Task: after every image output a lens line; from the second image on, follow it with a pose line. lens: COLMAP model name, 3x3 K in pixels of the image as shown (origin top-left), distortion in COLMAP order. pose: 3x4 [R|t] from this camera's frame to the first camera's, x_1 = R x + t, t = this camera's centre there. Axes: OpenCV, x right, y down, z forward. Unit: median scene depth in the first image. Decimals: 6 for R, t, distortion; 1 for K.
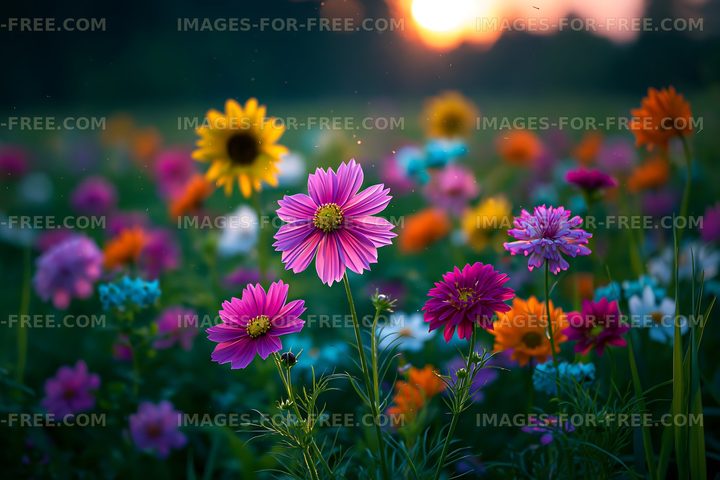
lens RADIAL K [[259.4, 0, 360.0], [0, 259.4, 240.0], [0, 0, 1]] dist [-0.000430, 0.000068]
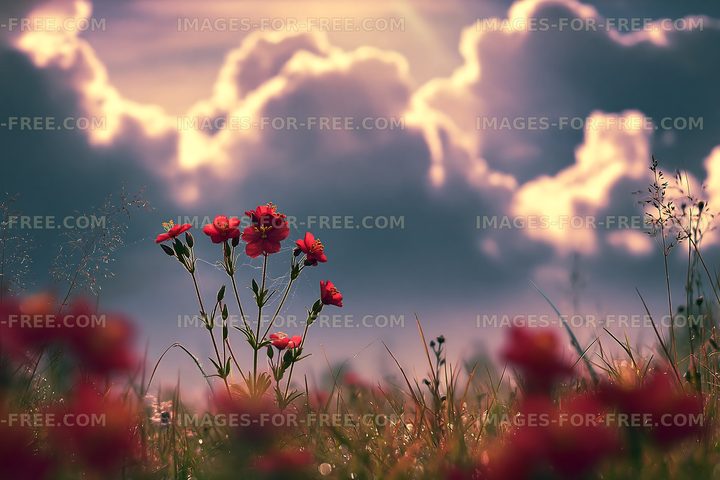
lens RADIAL K [[259.4, 0, 360.0], [0, 259.4, 240.0], [0, 0, 1]] dist [-0.000430, 0.000068]
pose [[1.000000, 0.000121, 0.000110, -0.000153], [-0.000121, 1.000000, 0.000317, -1.144271], [-0.000110, -0.000317, 1.000000, 0.000153]]
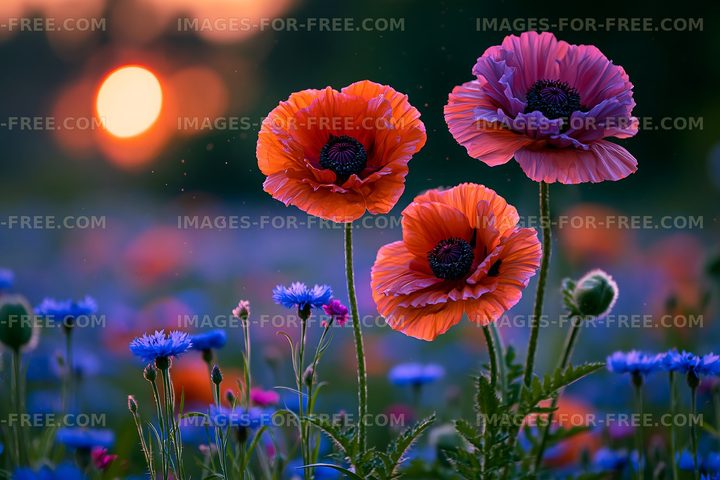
lens RADIAL K [[259.4, 0, 360.0], [0, 259.4, 240.0], [0, 0, 1]] dist [-0.000430, 0.000068]
pose [[1.000000, -0.000088, -0.000029, -0.000083], [0.000088, 1.000000, 0.000156, 0.380937], [0.000029, -0.000156, 1.000000, 0.000026]]
